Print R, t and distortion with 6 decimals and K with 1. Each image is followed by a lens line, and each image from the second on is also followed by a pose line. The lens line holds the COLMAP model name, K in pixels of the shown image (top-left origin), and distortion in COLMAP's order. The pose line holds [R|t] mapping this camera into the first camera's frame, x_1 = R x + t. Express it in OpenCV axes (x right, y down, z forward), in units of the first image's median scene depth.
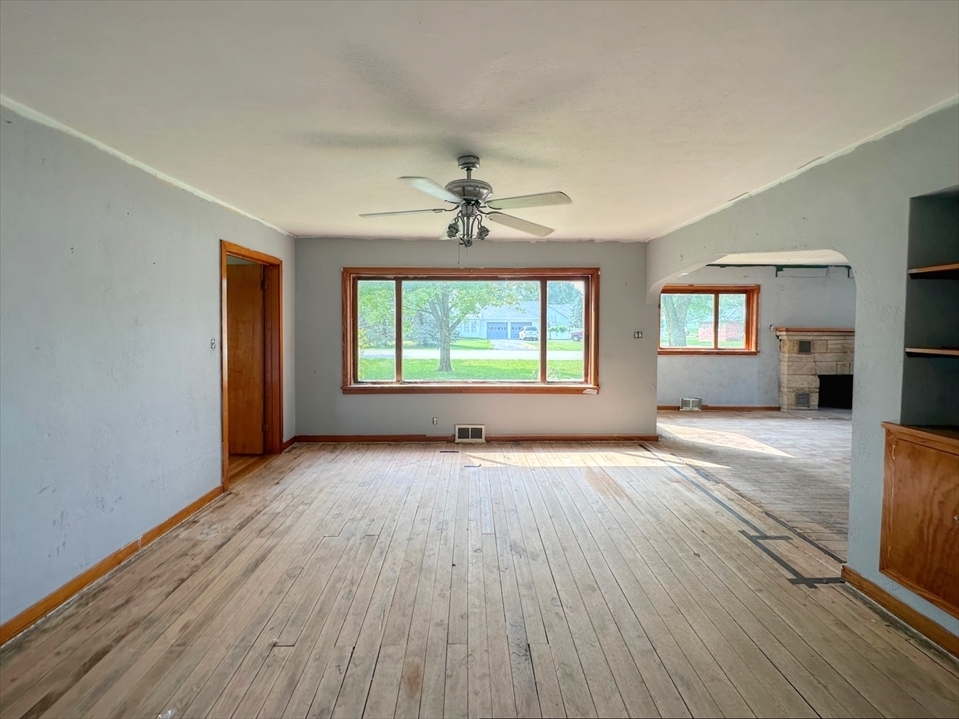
lens RADIAL K [[393.0, 0, 480.4], [0, 393.0, 333.1], [0, 0, 1]] dist [0.001477, 0.000135]
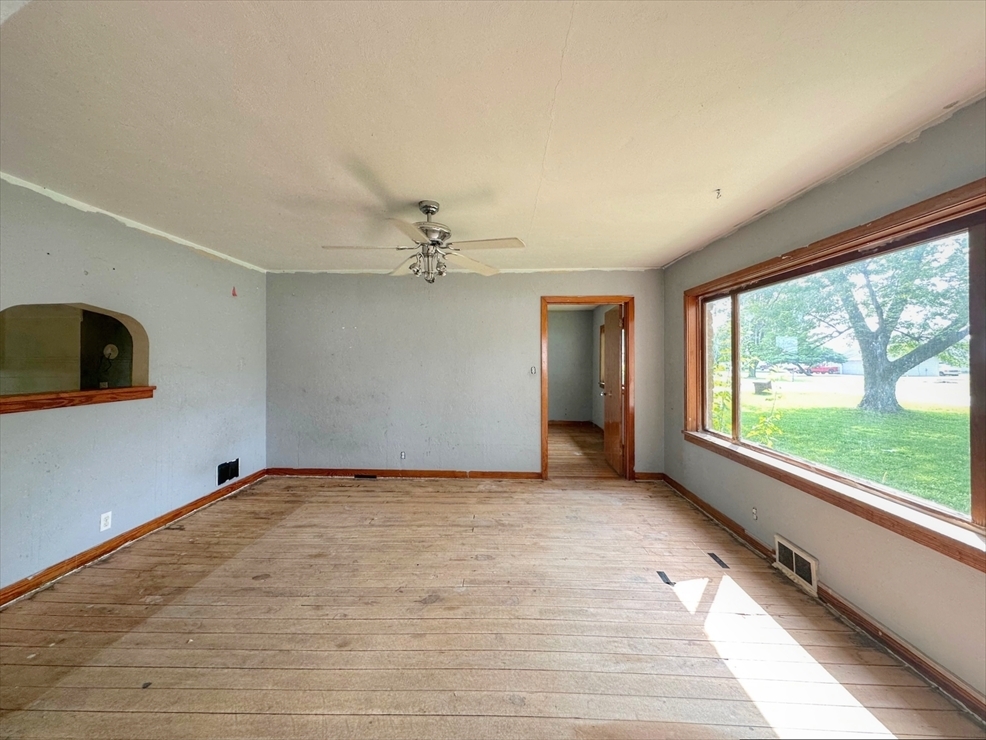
lens RADIAL K [[407.6, 0, 492.3], [0, 407.6, 354.5], [0, 0, 1]] dist [0.000844, 0.000044]
pose [[-0.045495, -0.010701, -0.998907, 0.642560], [-0.029234, 0.999529, -0.009376, -0.009192], [0.998537, 0.028775, -0.045787, 0.722792]]
